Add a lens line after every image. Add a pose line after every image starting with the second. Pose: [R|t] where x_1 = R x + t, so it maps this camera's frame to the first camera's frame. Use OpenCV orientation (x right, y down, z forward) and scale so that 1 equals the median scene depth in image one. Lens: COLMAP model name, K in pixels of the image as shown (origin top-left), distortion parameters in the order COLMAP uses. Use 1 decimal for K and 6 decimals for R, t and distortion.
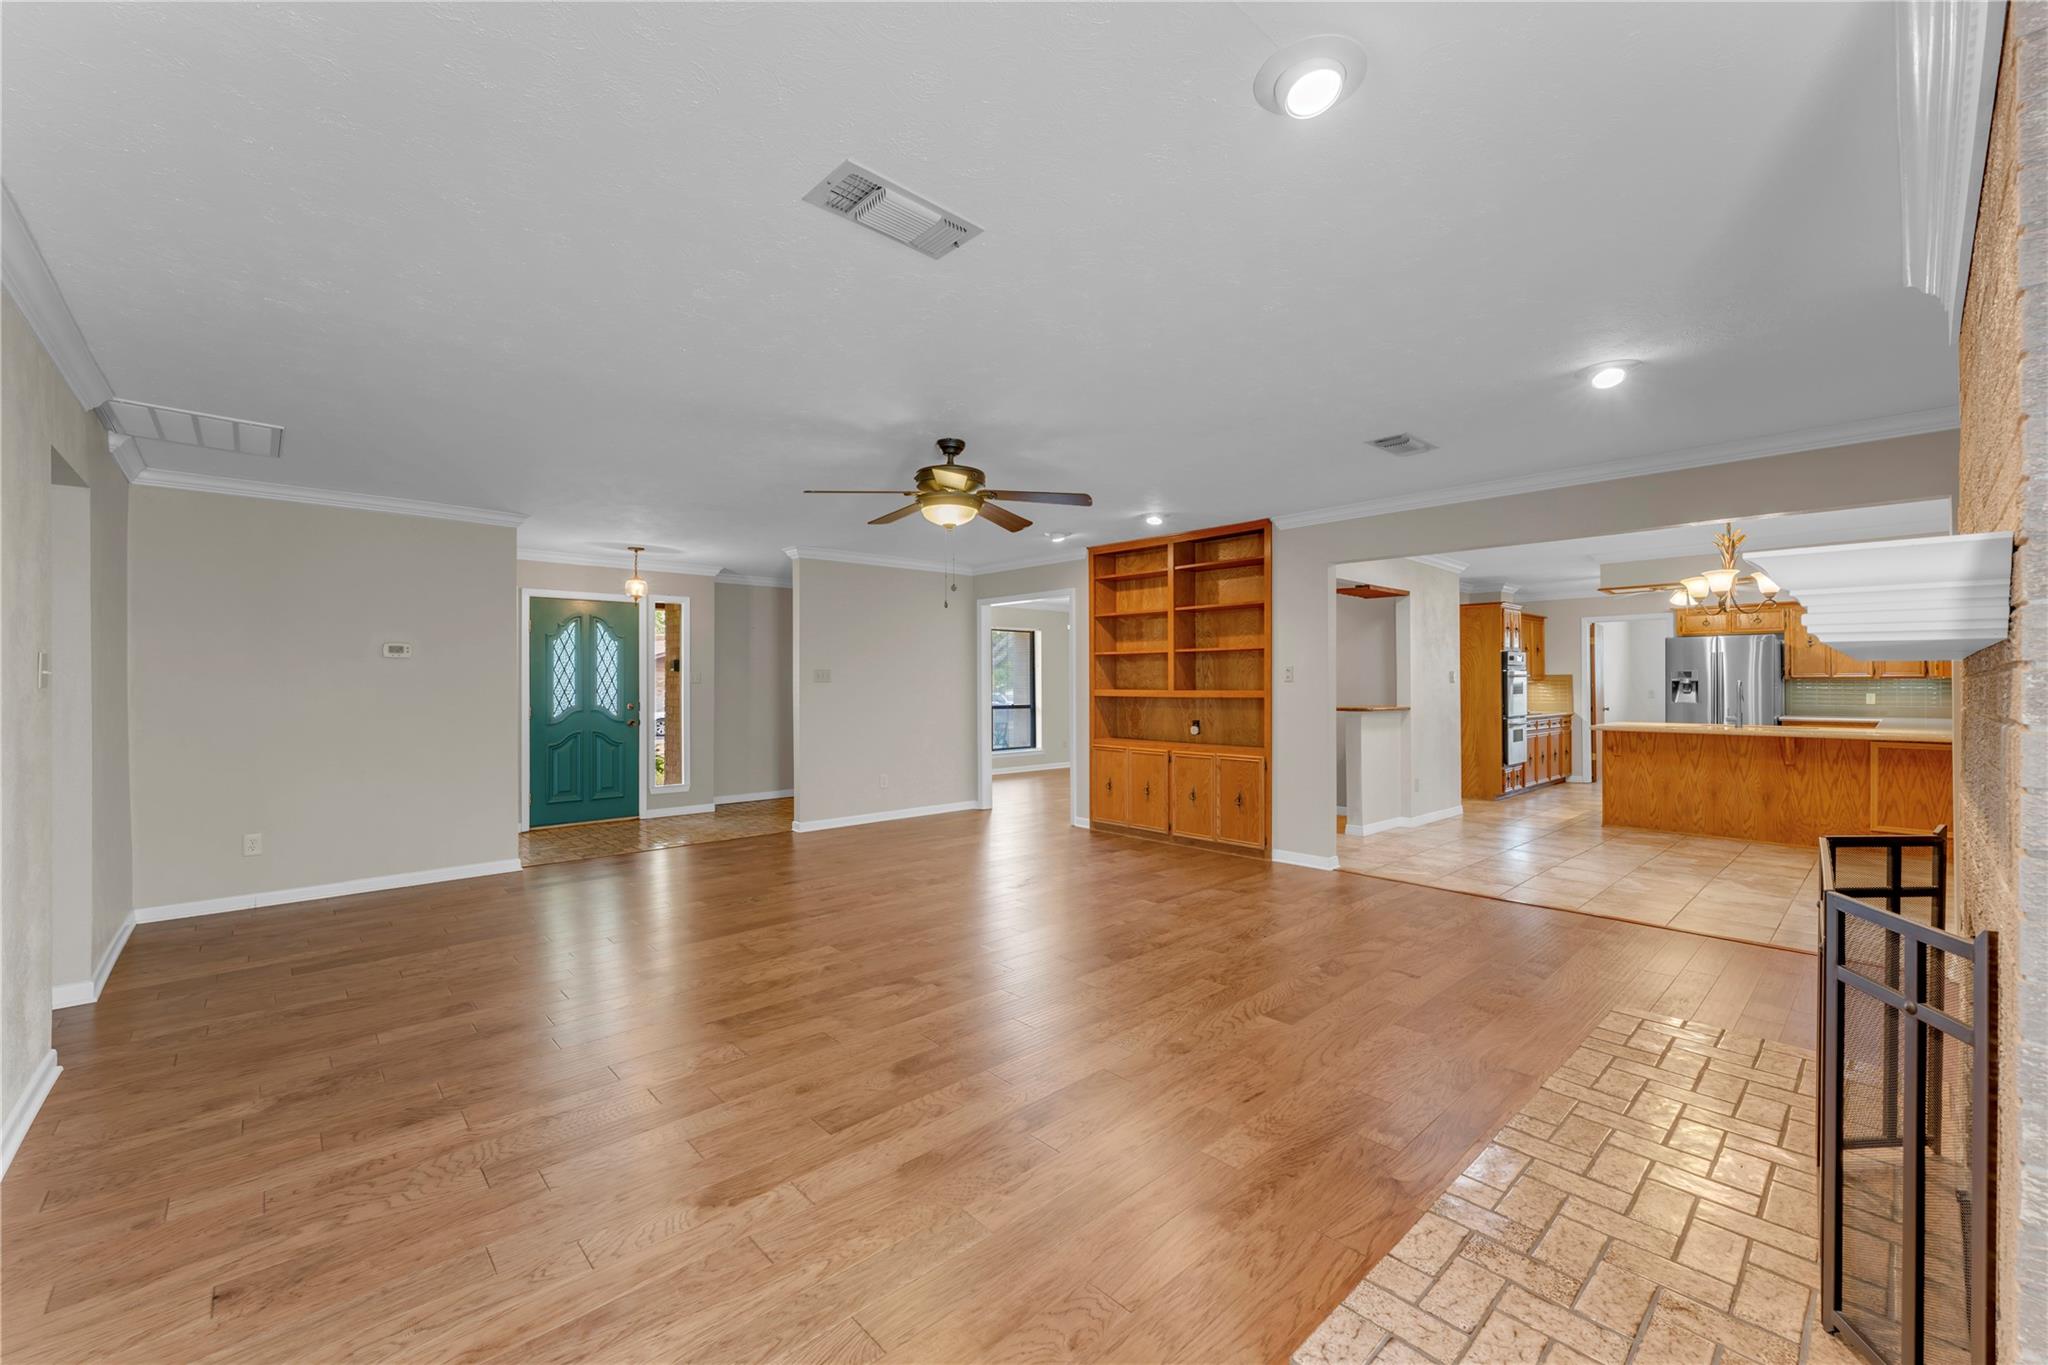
lens RADIAL K [[831.4, 0, 1018.9], [0, 831.4, 678.1], [0, 0, 1]] dist [-0.003516, 0.000127]
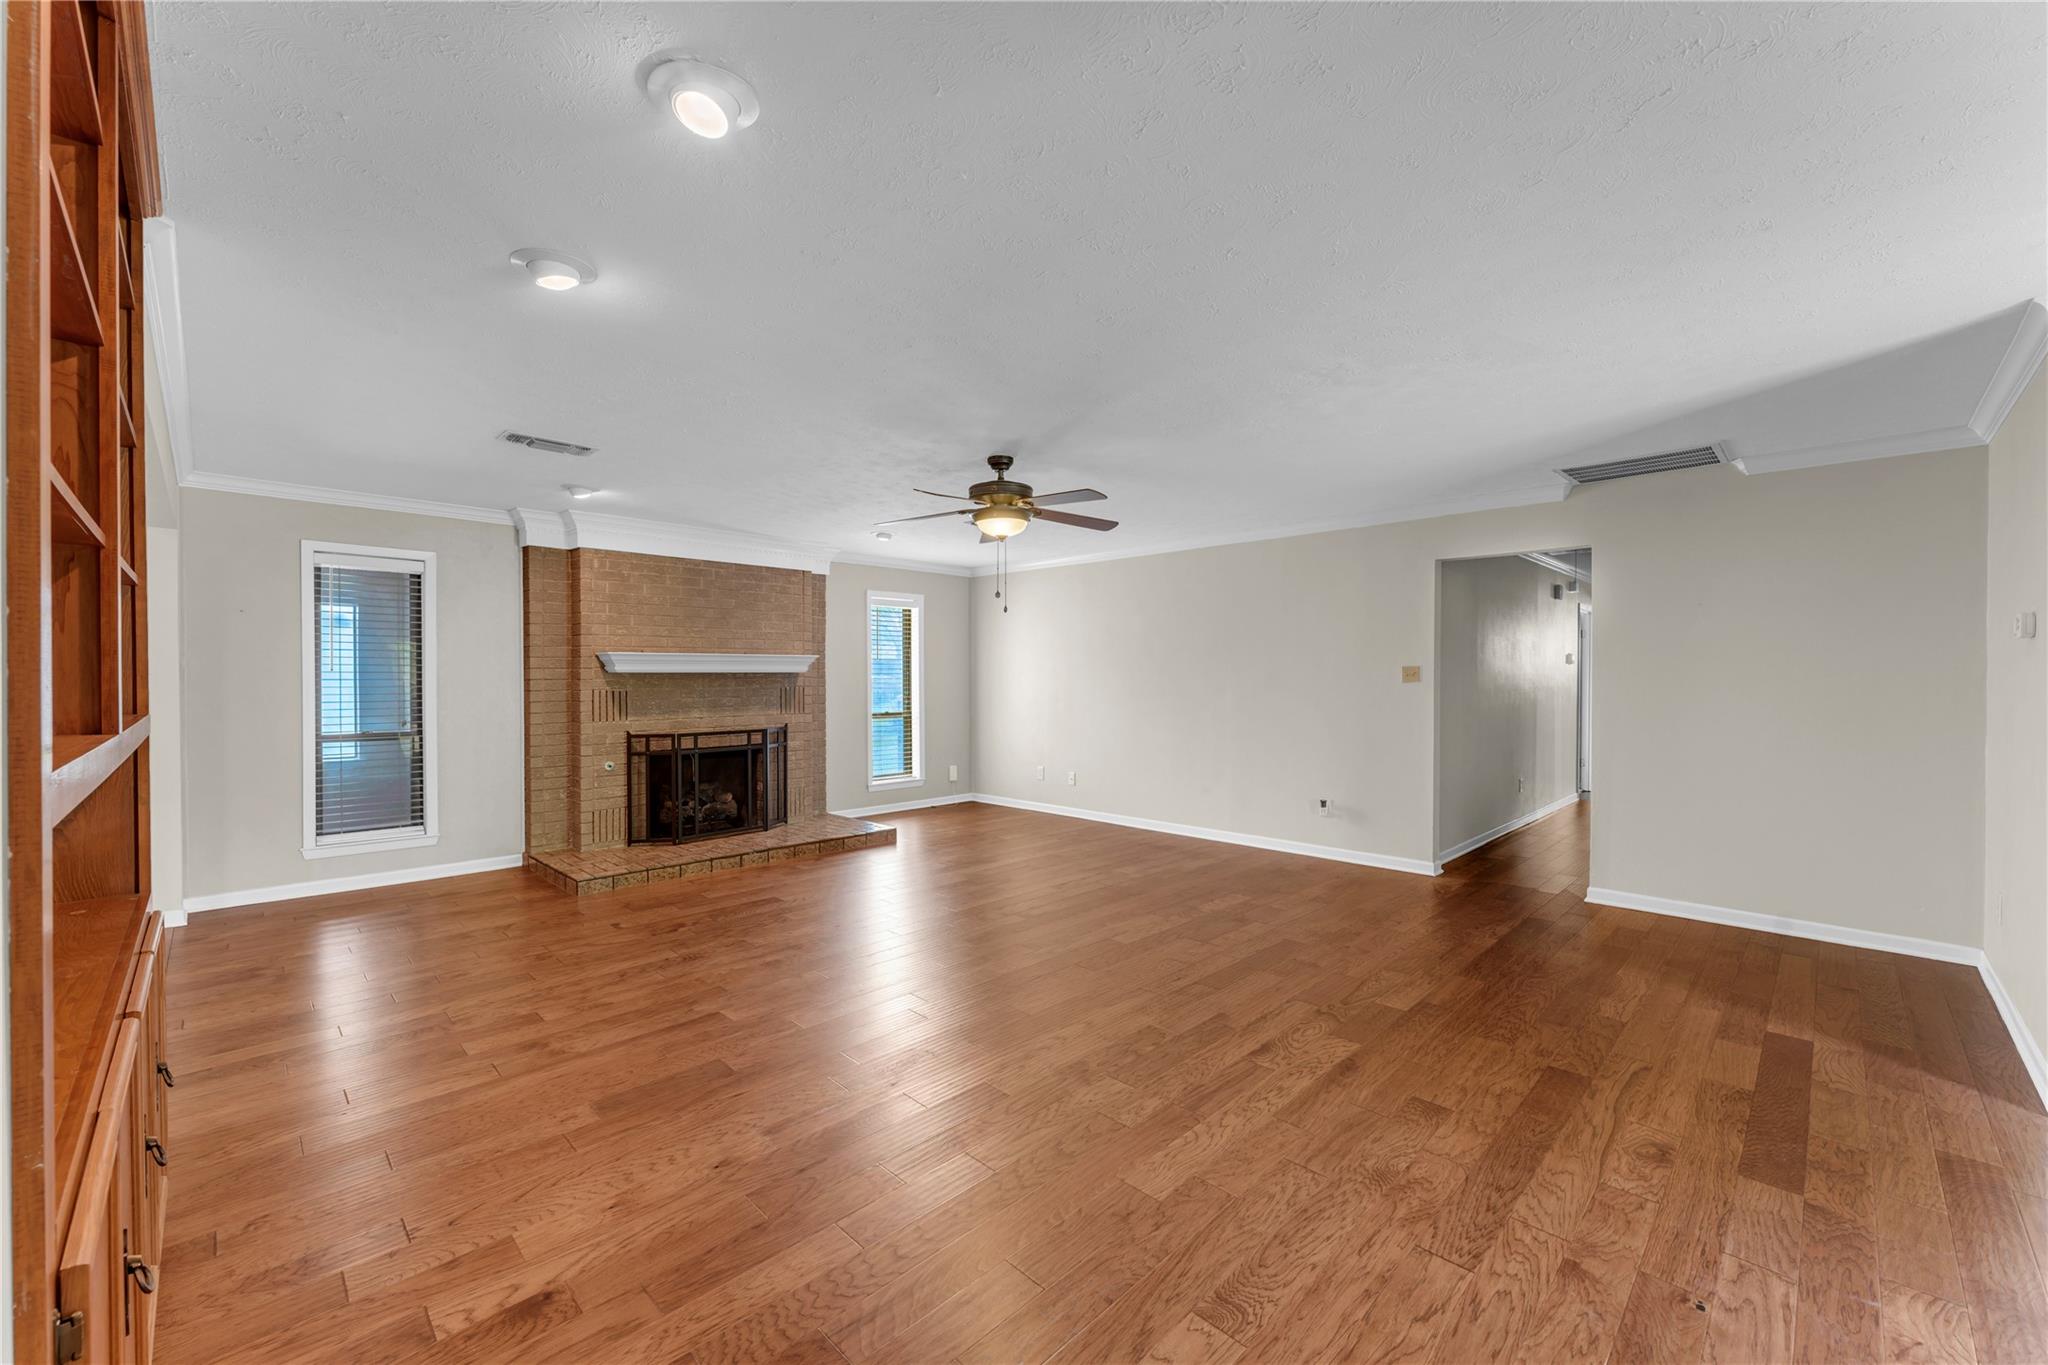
lens RADIAL K [[812.2, 0, 1020.2], [0, 812.2, 687.1], [0, 0, 1]] dist [0.000146, -0.000910]
pose [[-0.999177, 0.001792, -0.040516, -0.050983], [0.001418, 0.999956, 0.009248, 0.001690], [0.040531, 0.009182, -0.999136, 1.630275]]
